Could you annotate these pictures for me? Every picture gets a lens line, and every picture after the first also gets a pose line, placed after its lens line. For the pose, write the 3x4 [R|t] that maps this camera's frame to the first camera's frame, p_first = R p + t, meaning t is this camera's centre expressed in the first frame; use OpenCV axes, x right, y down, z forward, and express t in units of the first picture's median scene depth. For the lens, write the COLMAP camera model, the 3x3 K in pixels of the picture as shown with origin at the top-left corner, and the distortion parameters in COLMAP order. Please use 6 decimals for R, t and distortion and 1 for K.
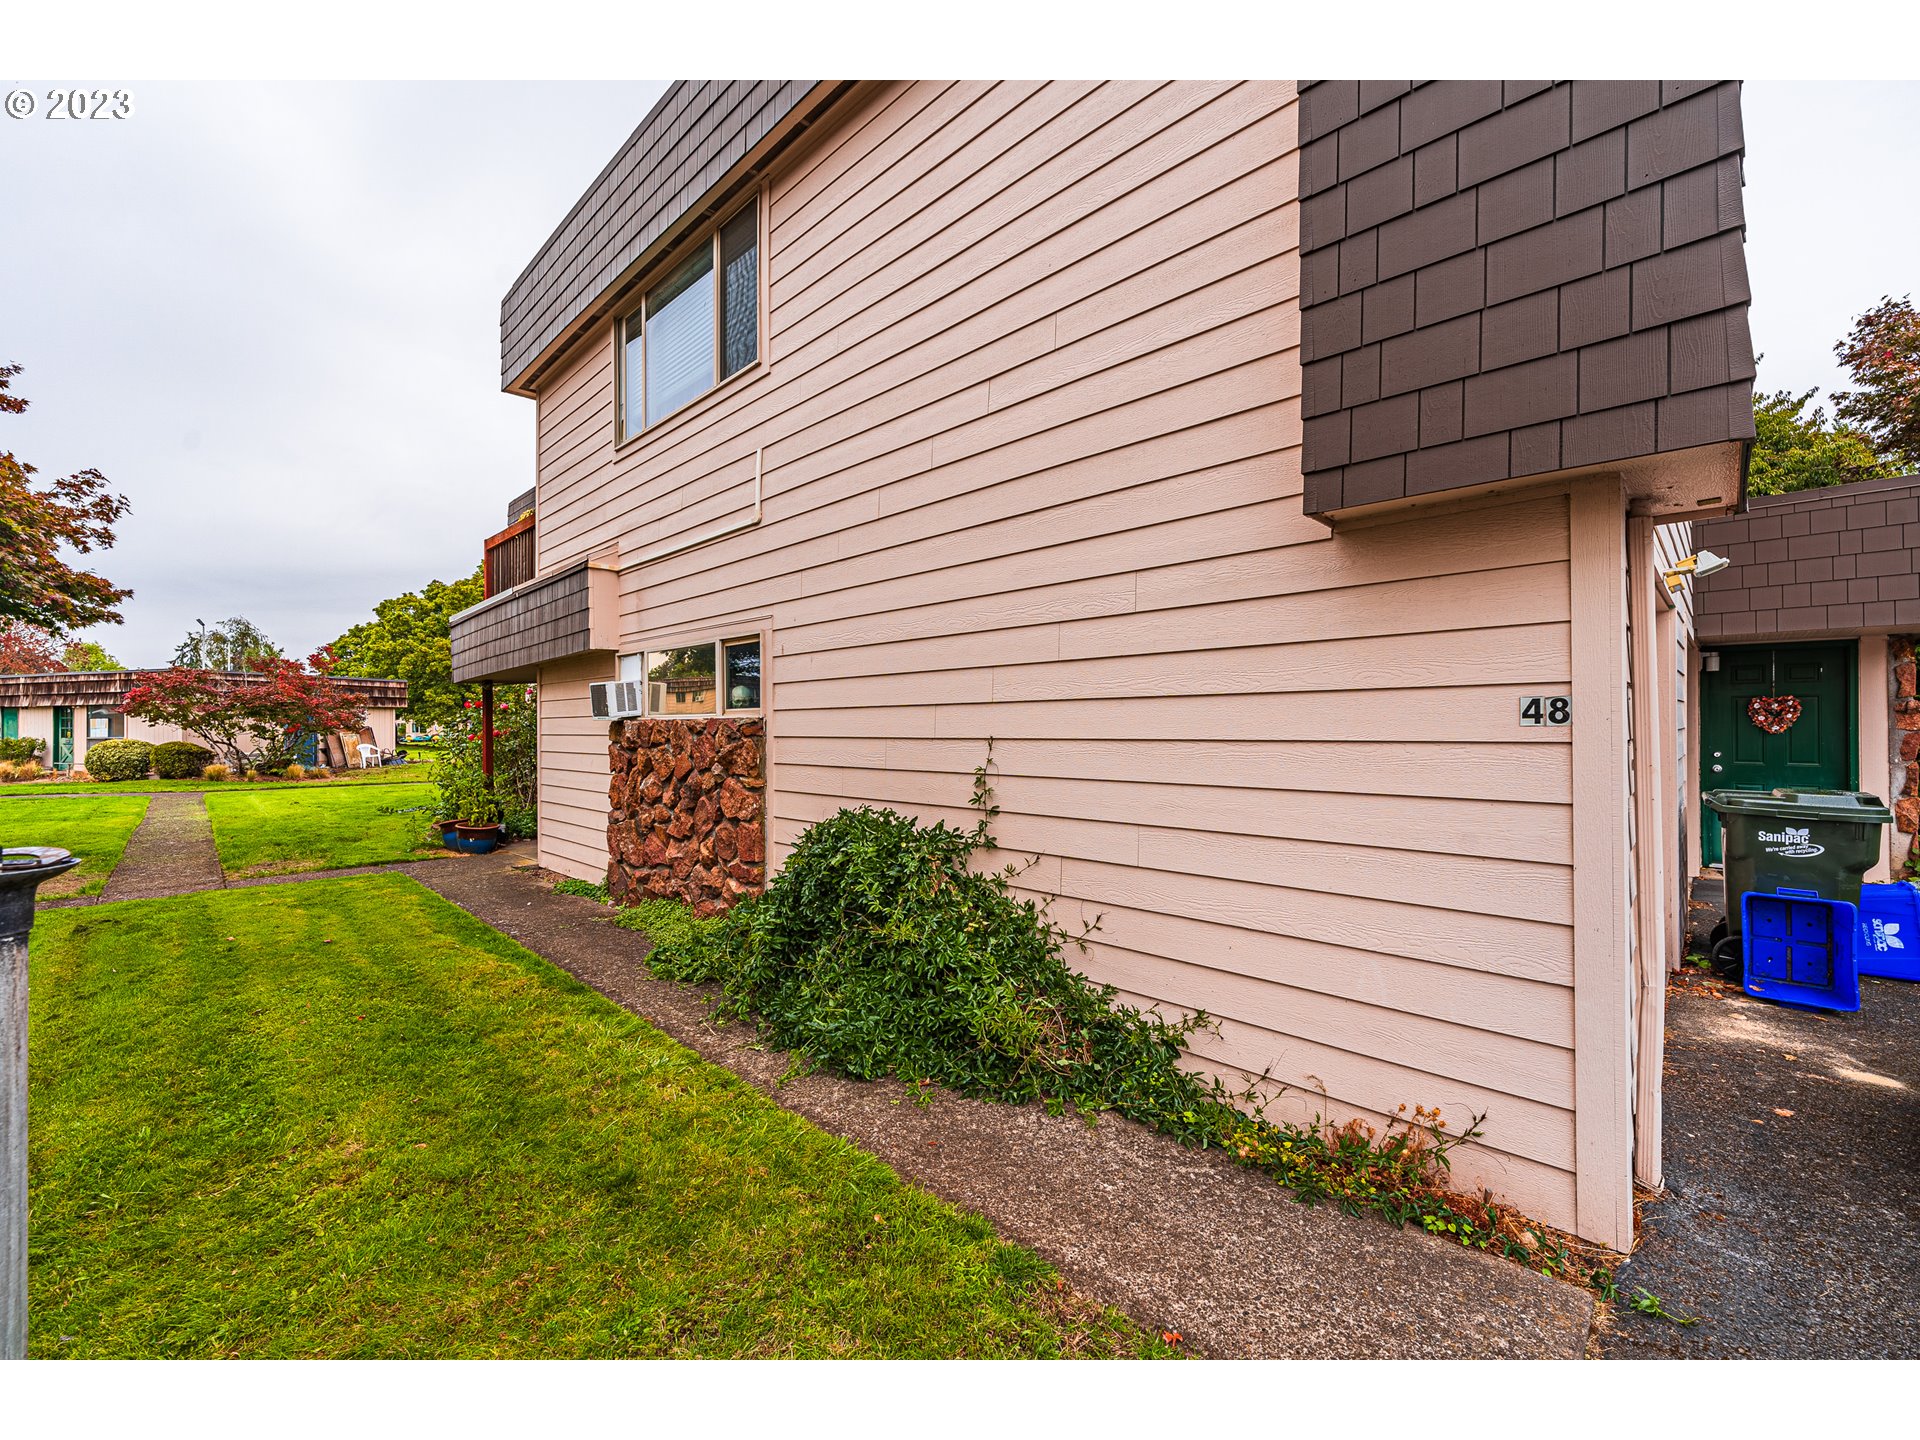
lens RADIAL K [[778.6, 0, 959.8], [0, 778.6, 723.5], [0, 0, 1]] dist [0.002265, 0.000239]
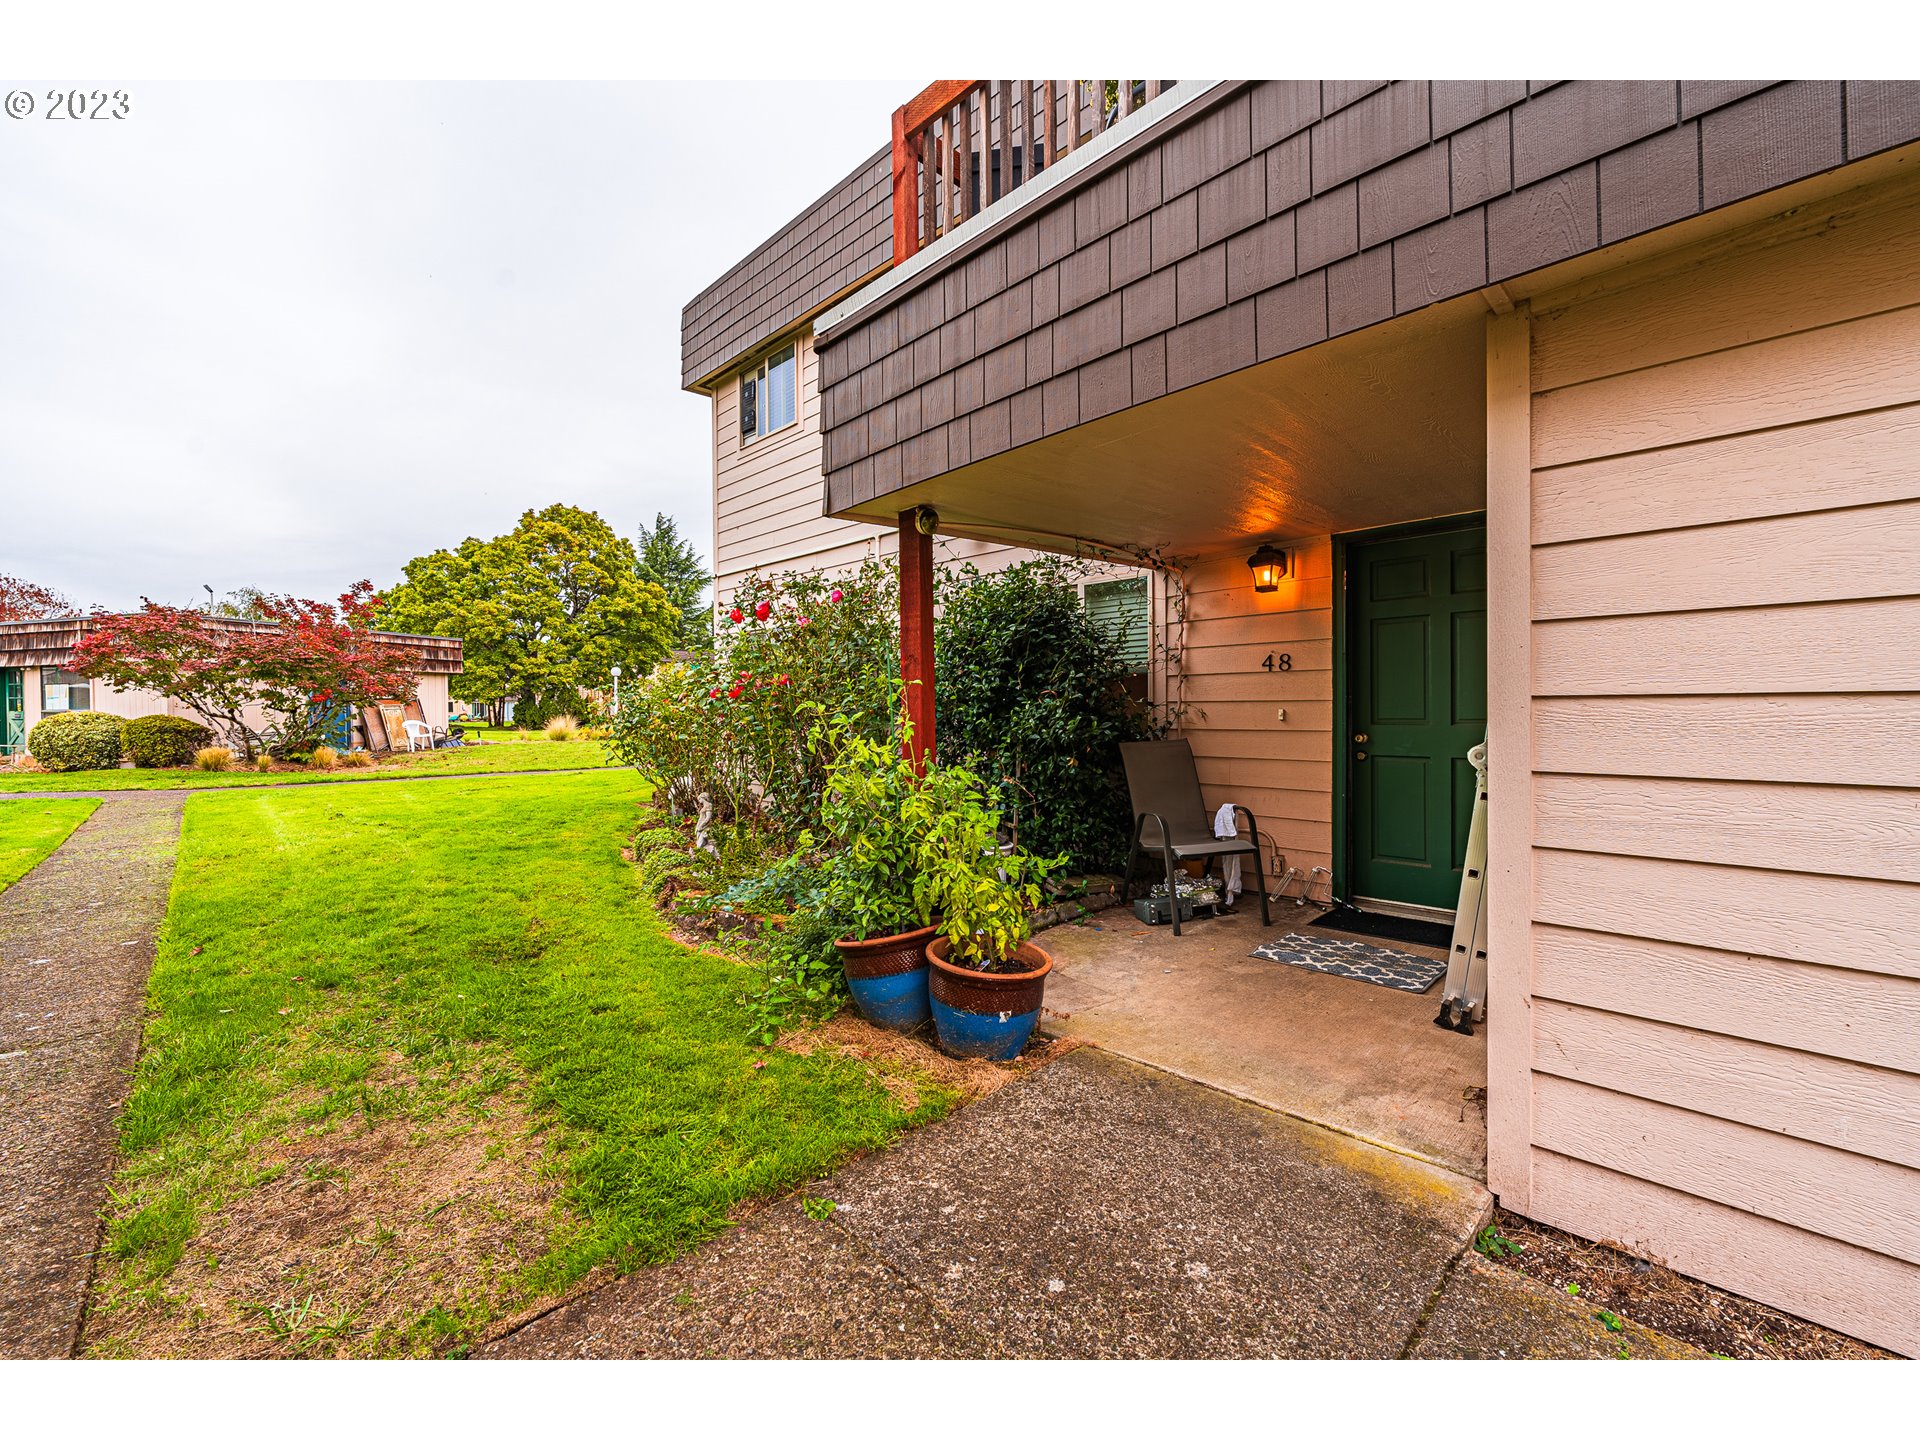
lens RADIAL K [[778.6, 0, 960.7], [0, 778.6, 719.1], [0, 0, 1]] dist [0.002265, 0.000239]
pose [[0.999937, -0.000092, -0.011226, -0.258110], [0.000297, 0.999833, 0.018265, 0.013591], [0.011222, -0.018267, 0.999770, 0.289072]]
